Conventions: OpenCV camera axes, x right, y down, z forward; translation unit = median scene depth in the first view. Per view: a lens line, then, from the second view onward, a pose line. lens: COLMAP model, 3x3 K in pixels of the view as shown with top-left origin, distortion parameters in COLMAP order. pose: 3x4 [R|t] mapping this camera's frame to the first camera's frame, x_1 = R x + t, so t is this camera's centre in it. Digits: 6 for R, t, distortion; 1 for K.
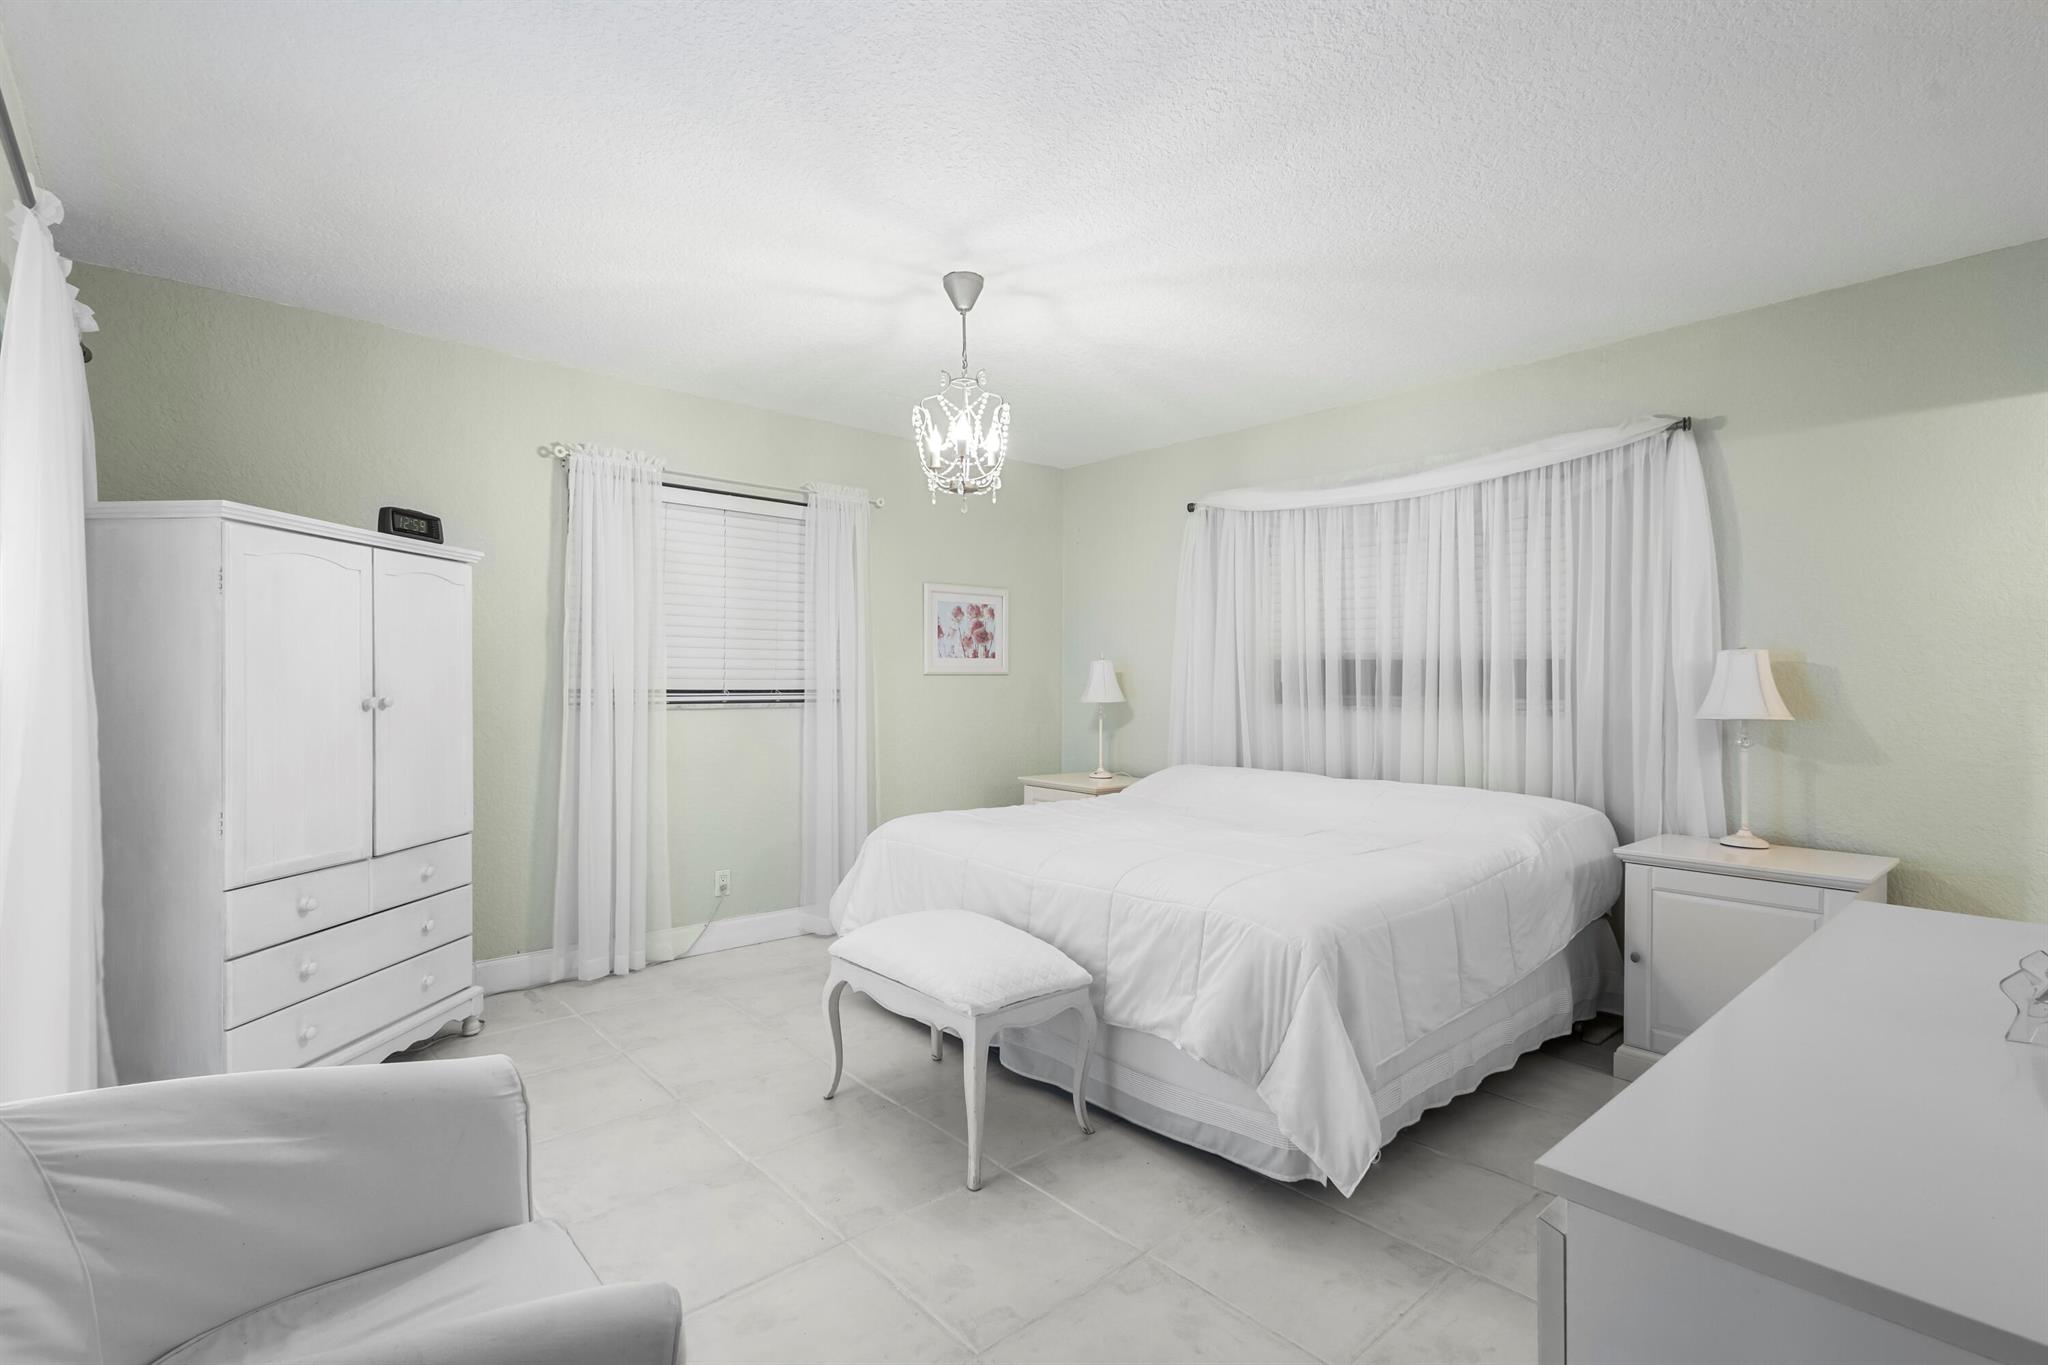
lens RADIAL K [[957.6, 0, 1027.5], [0, 957.6, 673.2], [0, 0, 1]] dist [-0.000550, -0.000270]
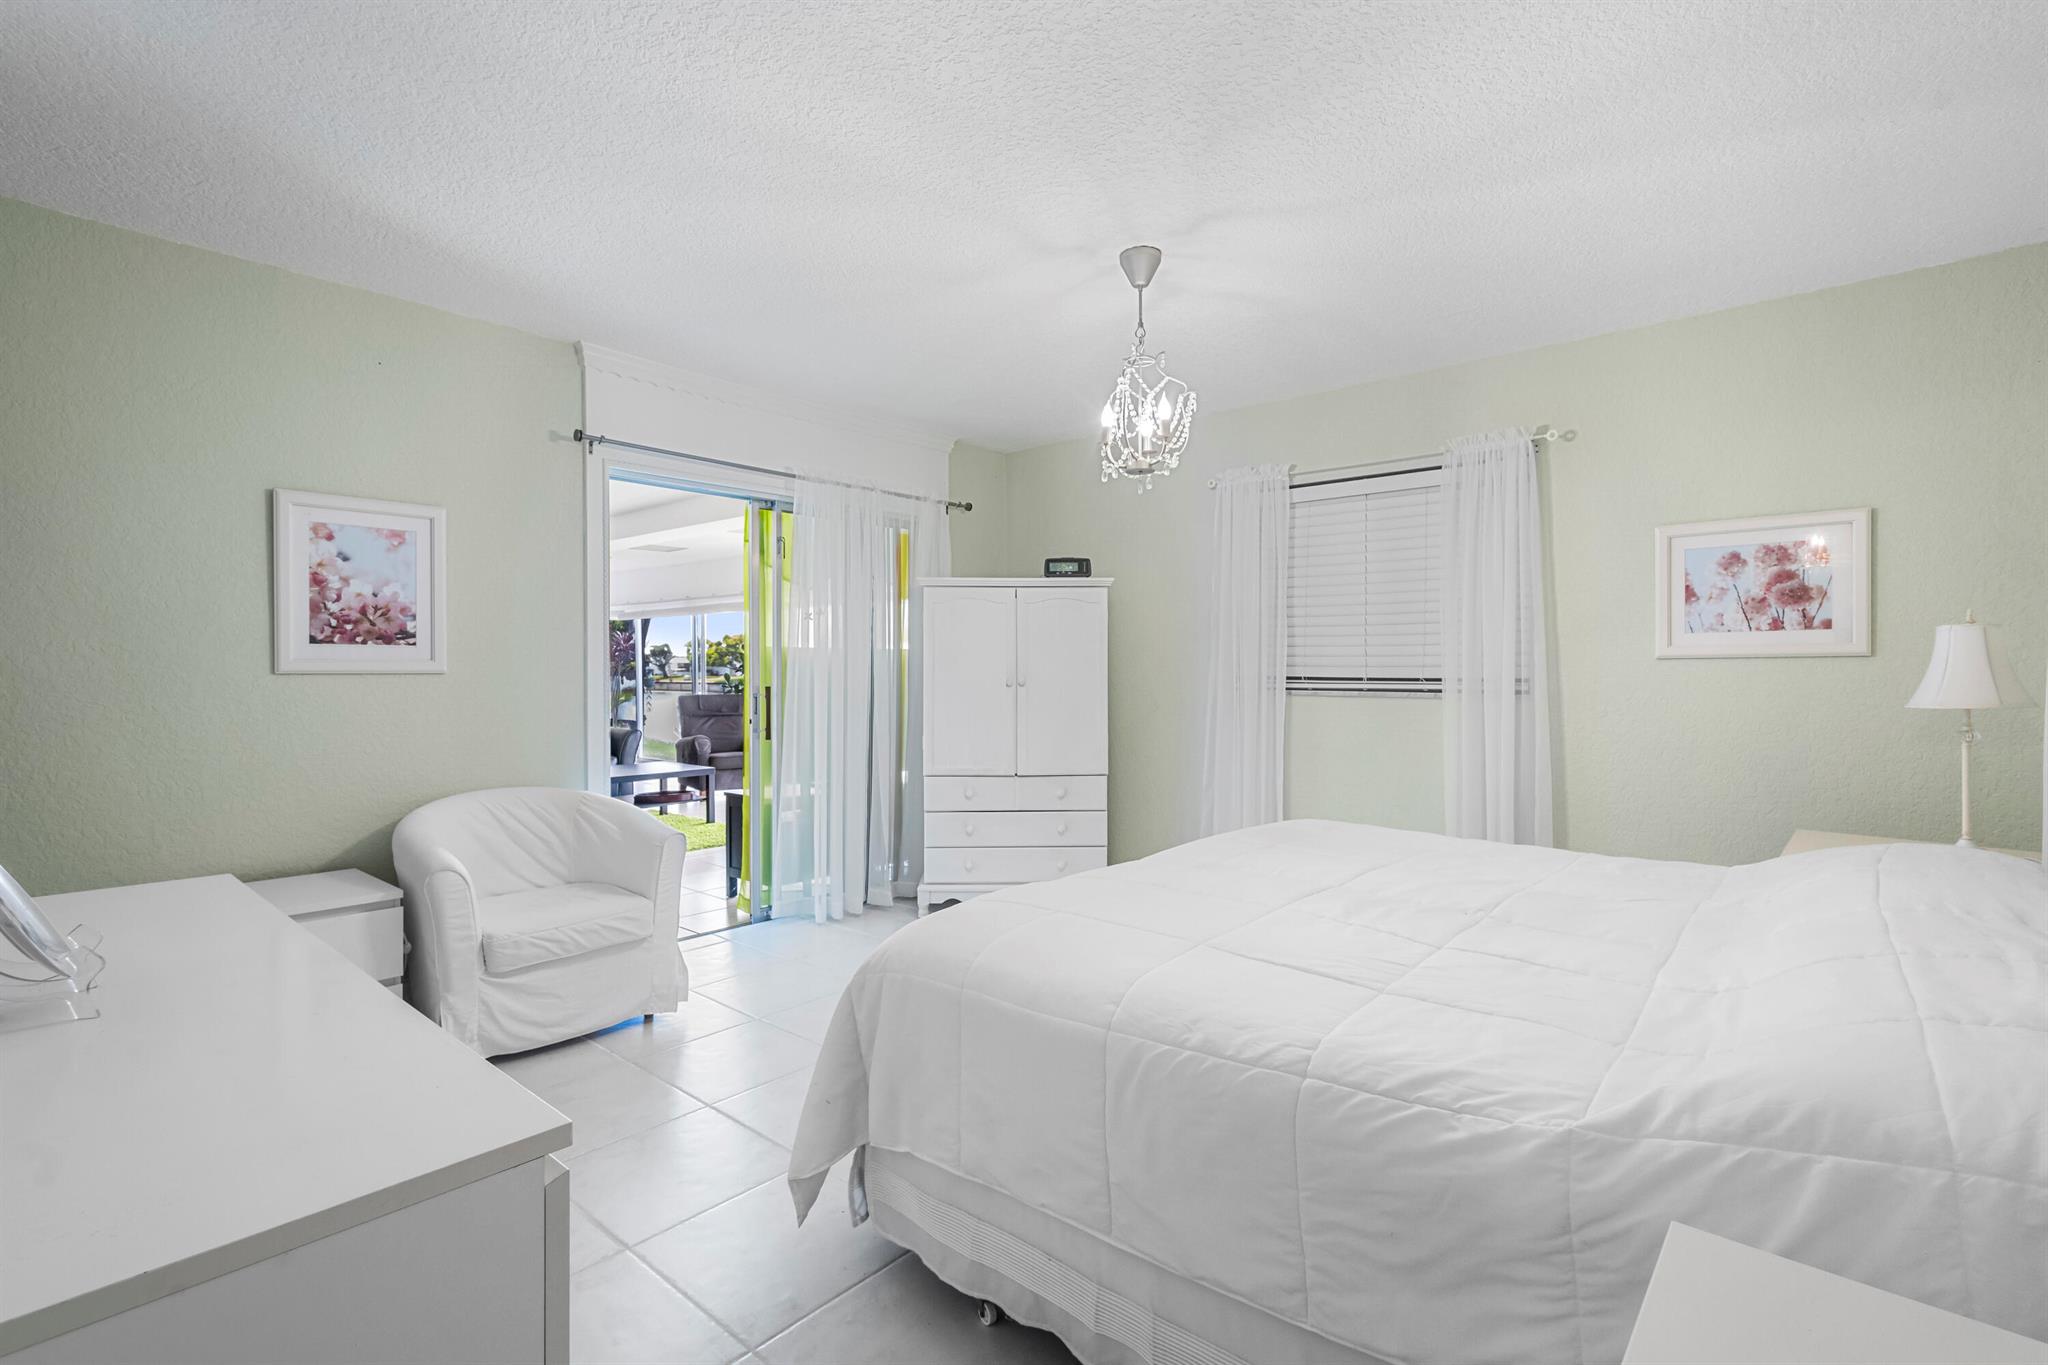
lens RADIAL K [[957.6, 0, 1027.5], [0, 957.6, 673.2], [0, 0, 1]] dist [-0.000550, -0.000270]
pose [[0.112292, 0.000020, -0.993675, 0.527397], [0.009216, 0.999957, 0.001061, 0.007222], [0.993633, -0.009277, 0.112287, 0.460145]]
